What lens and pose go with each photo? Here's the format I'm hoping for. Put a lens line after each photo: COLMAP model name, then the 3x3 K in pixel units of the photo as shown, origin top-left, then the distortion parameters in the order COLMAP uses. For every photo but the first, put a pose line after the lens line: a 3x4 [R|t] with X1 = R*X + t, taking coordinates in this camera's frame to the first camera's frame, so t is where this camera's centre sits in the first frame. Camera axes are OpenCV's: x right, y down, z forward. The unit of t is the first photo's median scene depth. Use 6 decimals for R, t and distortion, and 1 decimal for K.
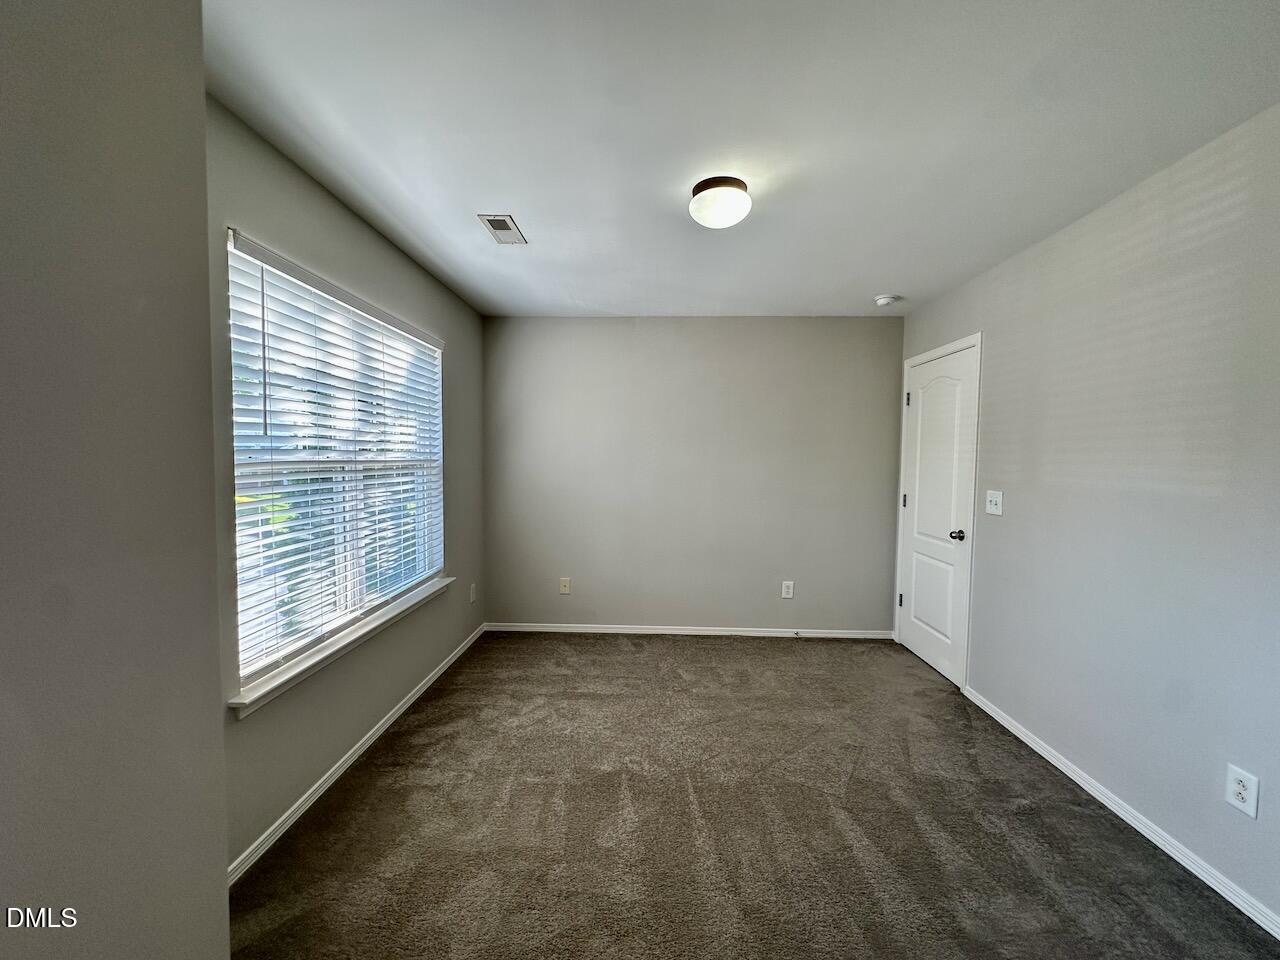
lens RADIAL K [[513.7, 0, 645.2], [0, 513.7, 482.9], [0, 0, 1]] dist [-0.005466, 0.001370]
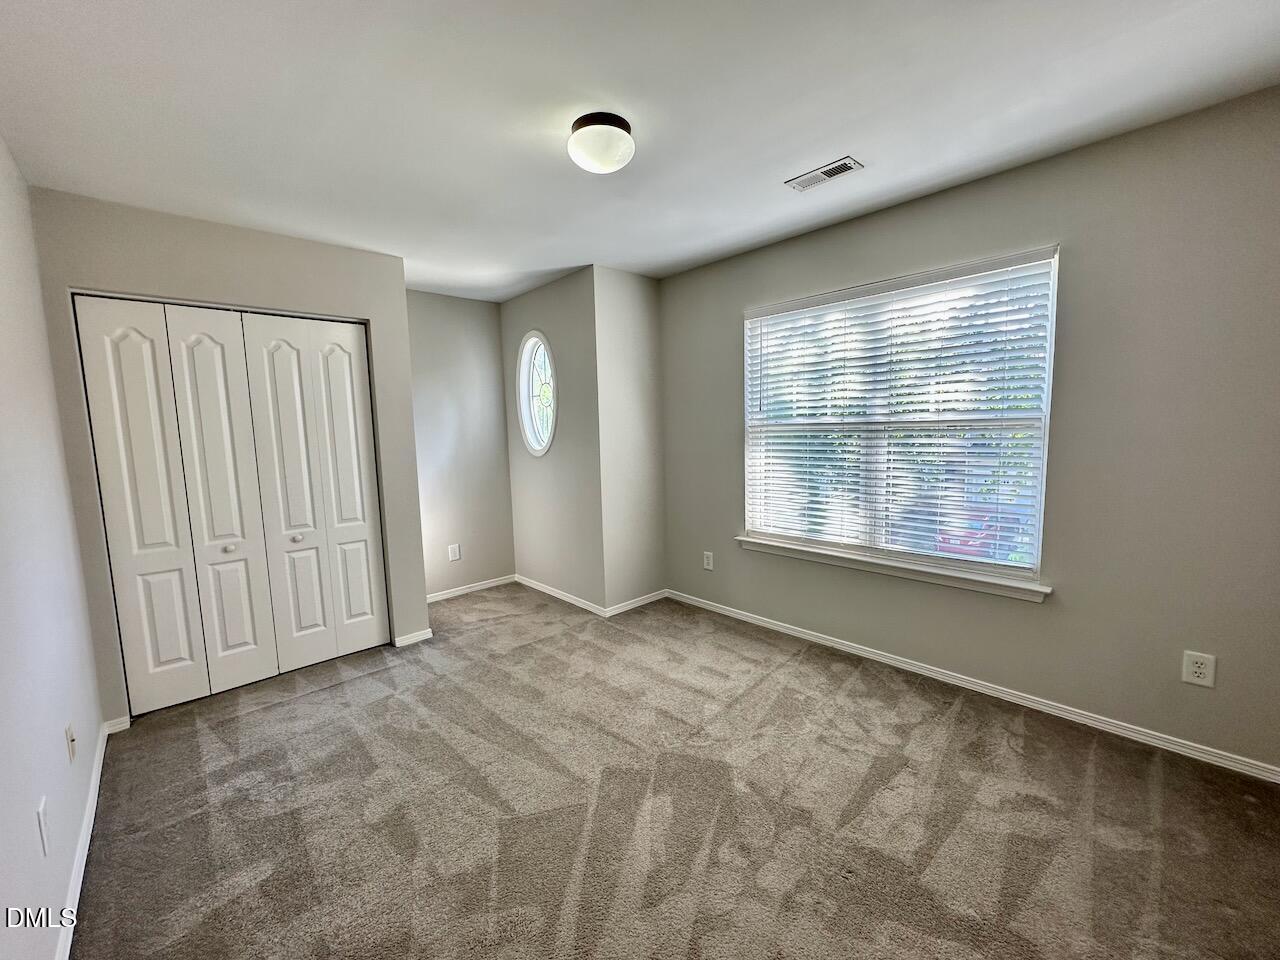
lens RADIAL K [[513.7, 0, 636.3], [0, 513.7, 483.9], [0, 0, 1]] dist [-0.005466, 0.001370]
pose [[-0.713168, 0.073252, -0.697155, 0.705822], [-0.023714, 0.991435, 0.128431, -0.043762], [0.700592, 0.108125, -0.705323, 1.568518]]
